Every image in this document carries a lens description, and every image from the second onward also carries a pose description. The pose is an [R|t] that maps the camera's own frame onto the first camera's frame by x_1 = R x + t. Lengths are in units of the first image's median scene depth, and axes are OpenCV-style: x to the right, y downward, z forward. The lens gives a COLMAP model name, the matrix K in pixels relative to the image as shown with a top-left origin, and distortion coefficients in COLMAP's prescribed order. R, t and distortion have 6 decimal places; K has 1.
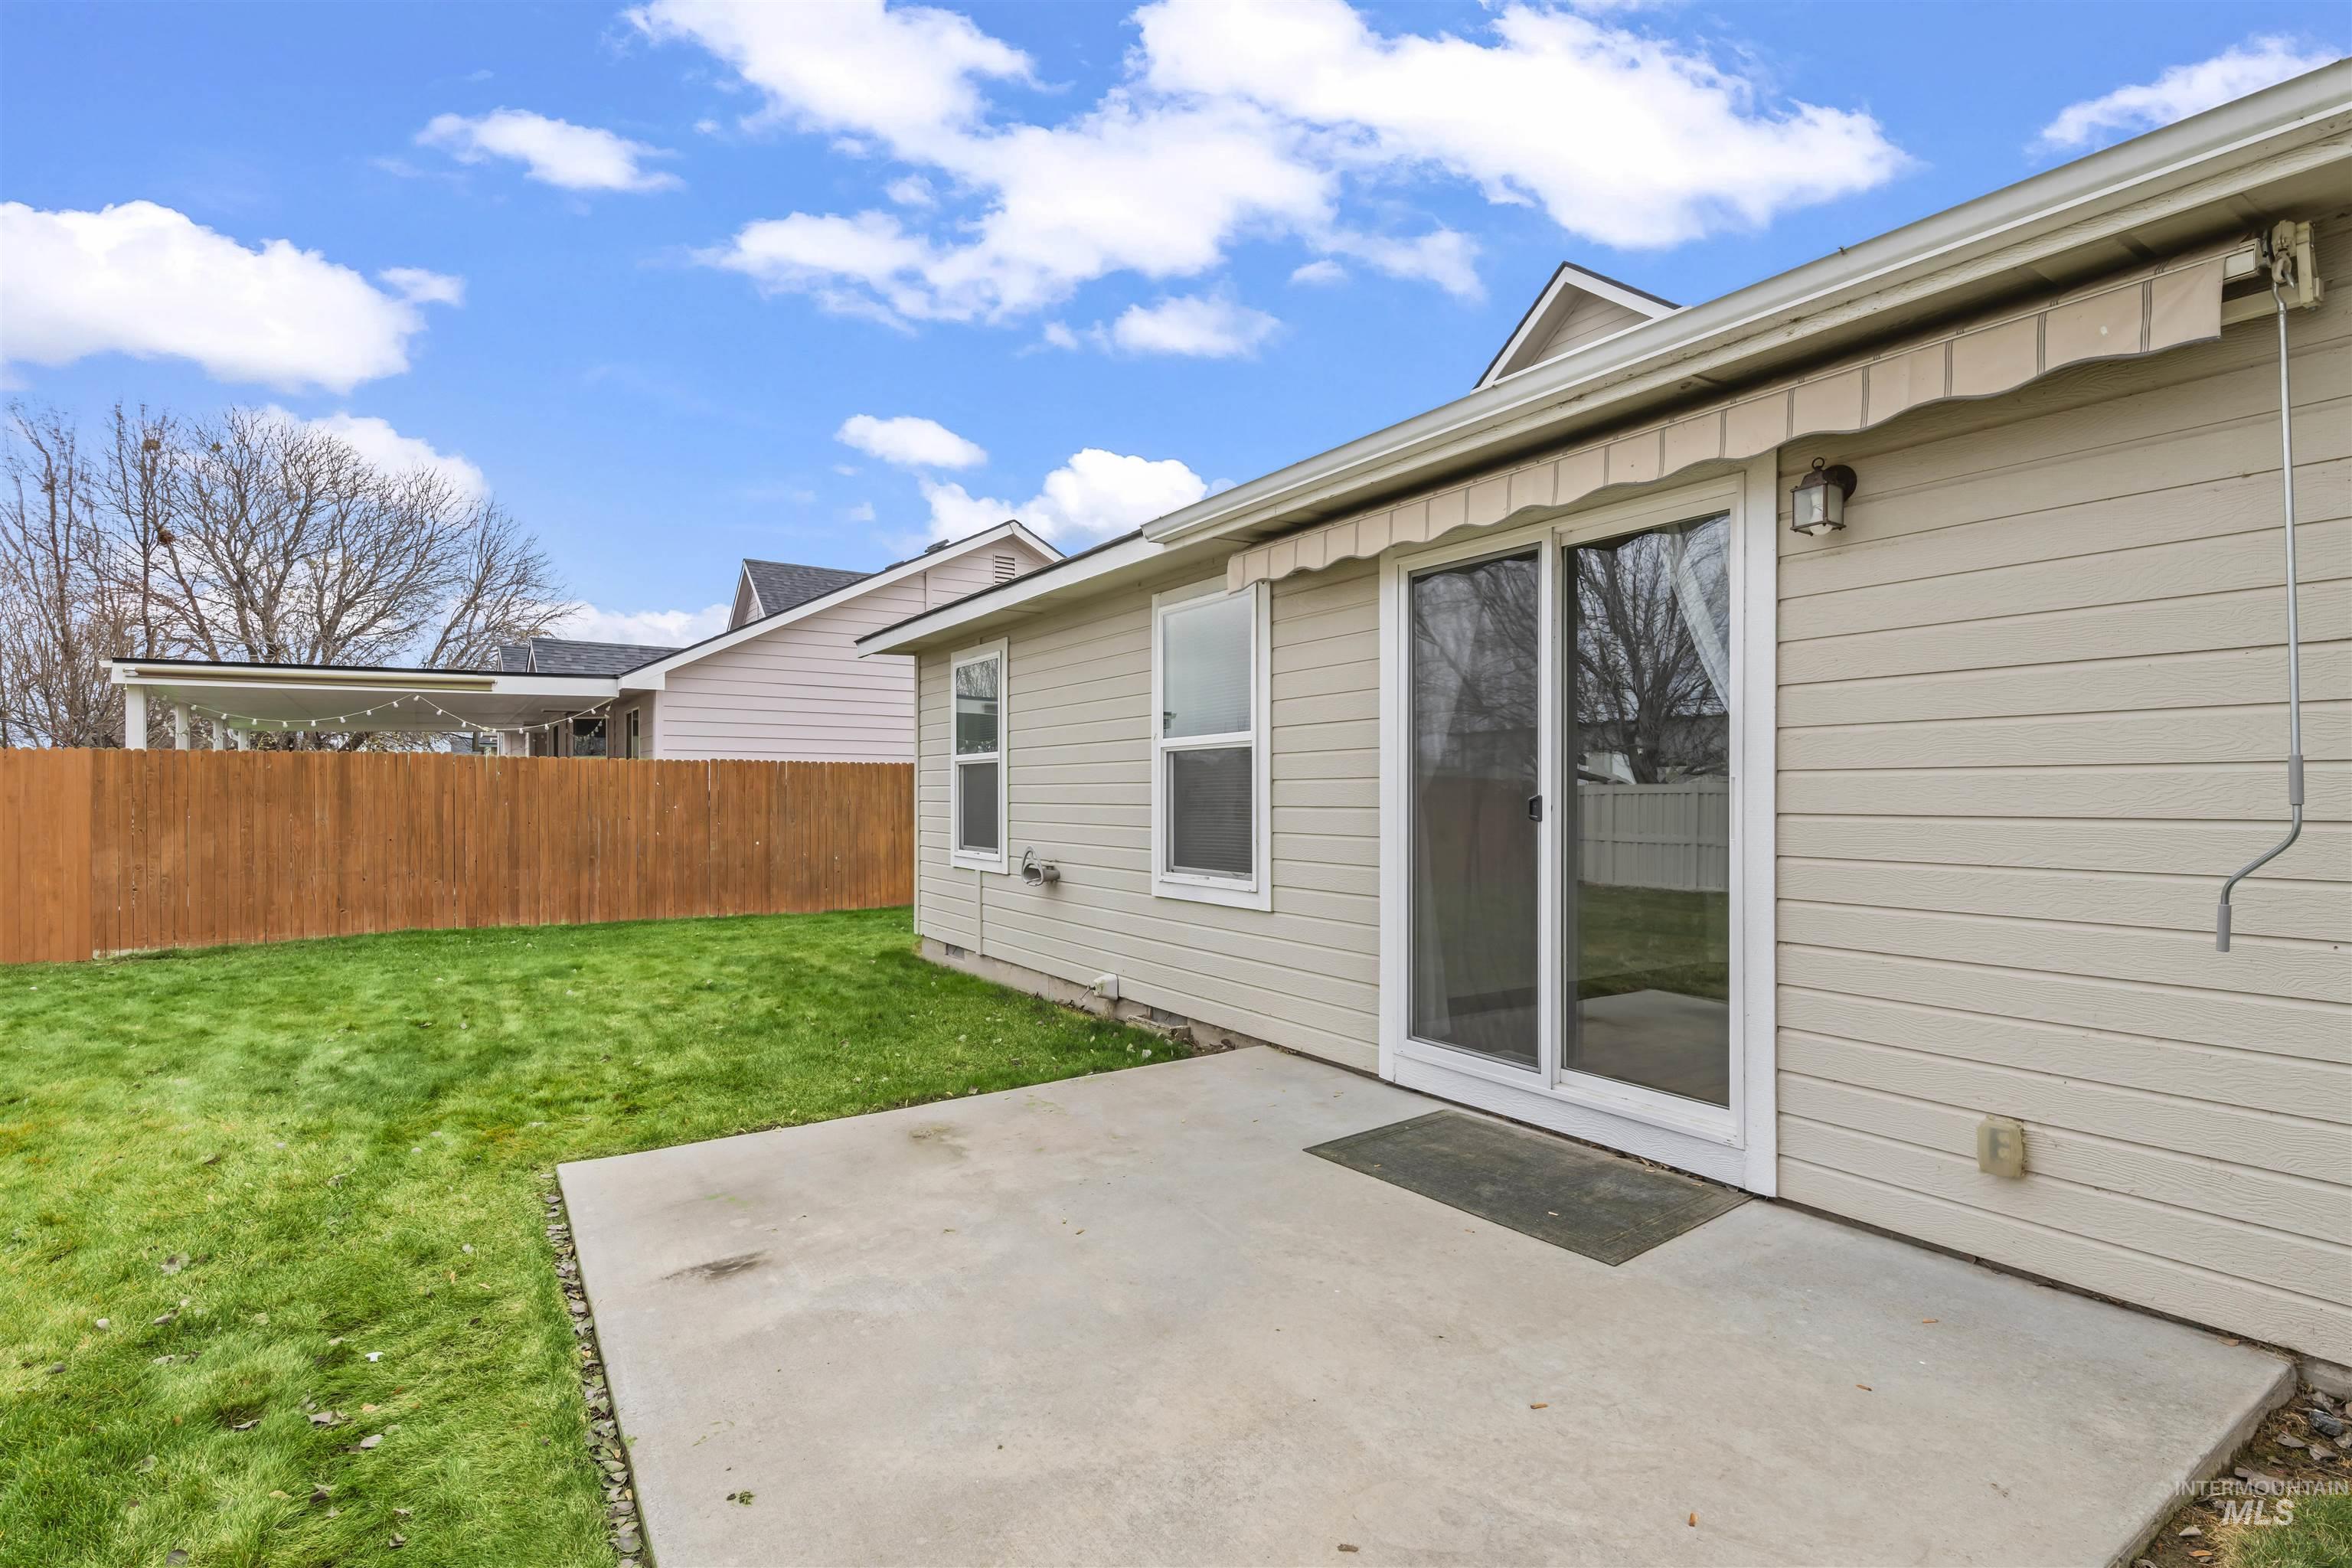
lens RADIAL K [[1109.9, 0, 1176.2], [0, 1109.9, 800.8], [0, 0, 1]] dist [0.000846, -0.000250]
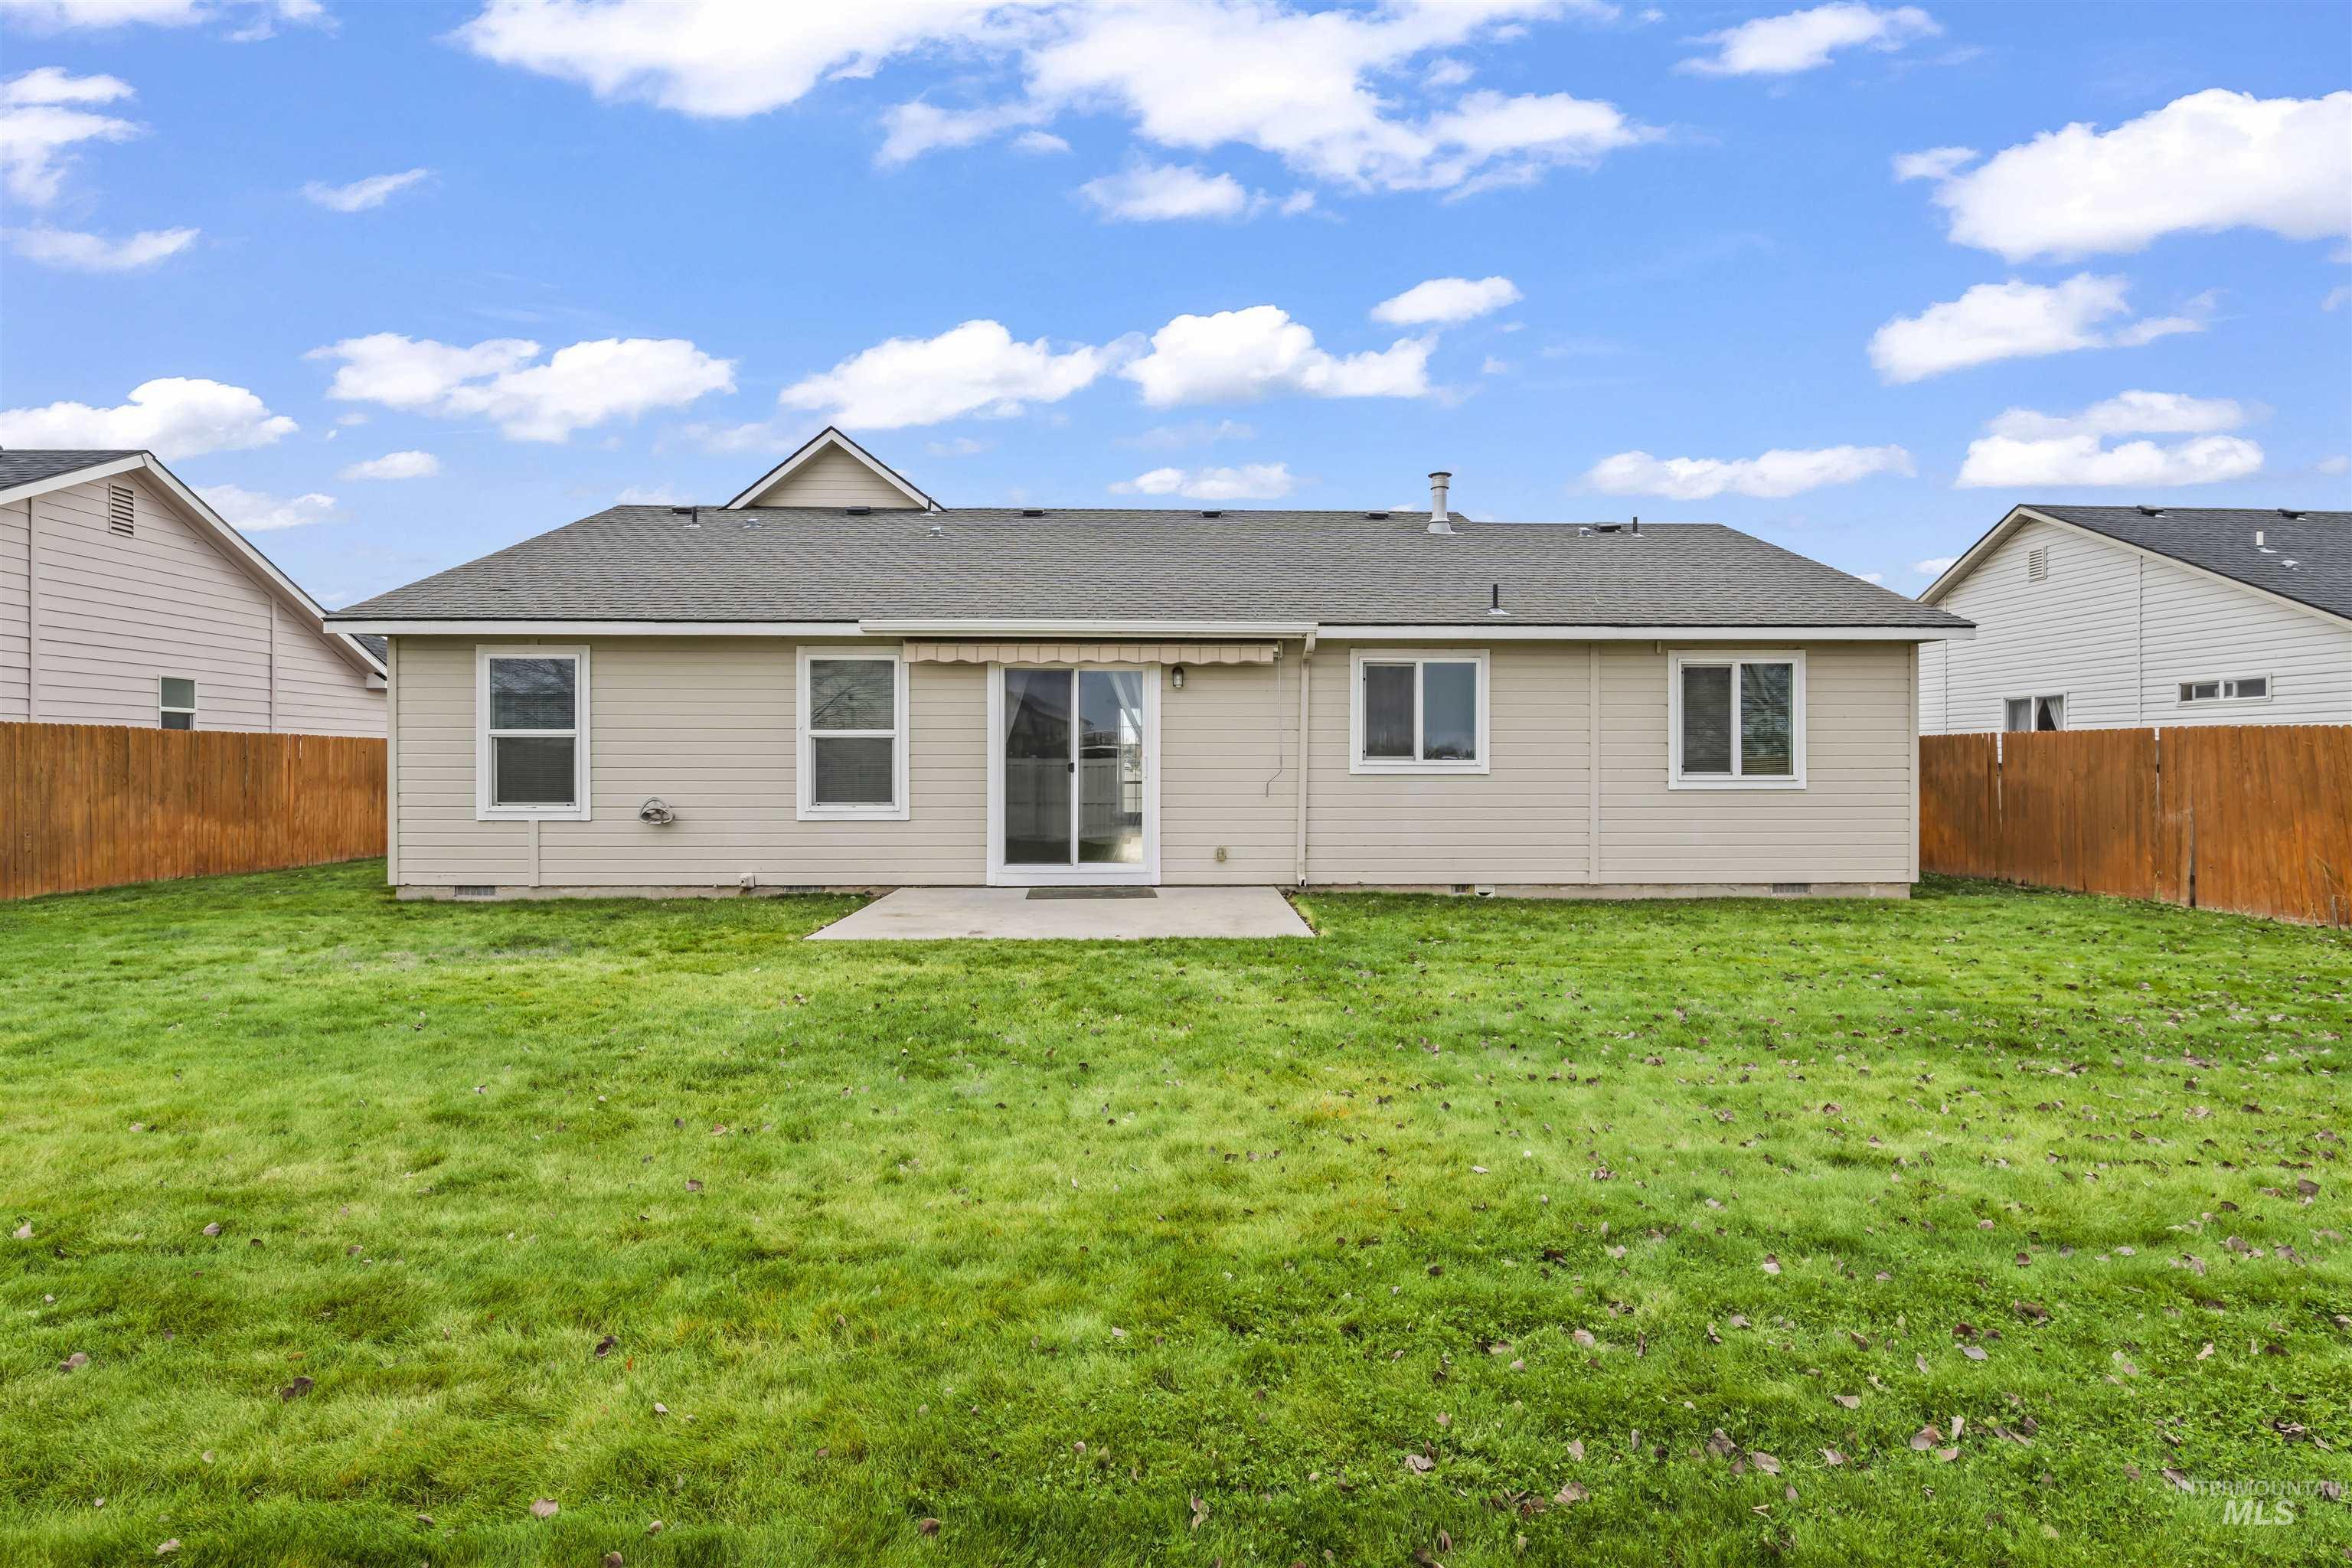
lens RADIAL K [[1108.5, 0, 1176.0], [0, 1108.5, 784.0], [0, 0, 1]] dist [-0.003230, -0.000479]
pose [[0.523784, -0.011838, 0.851769, -1.651983], [0.002252, 0.999919, 0.012512, 0.012550], [-0.851848, -0.004635, 0.523768, -0.564135]]
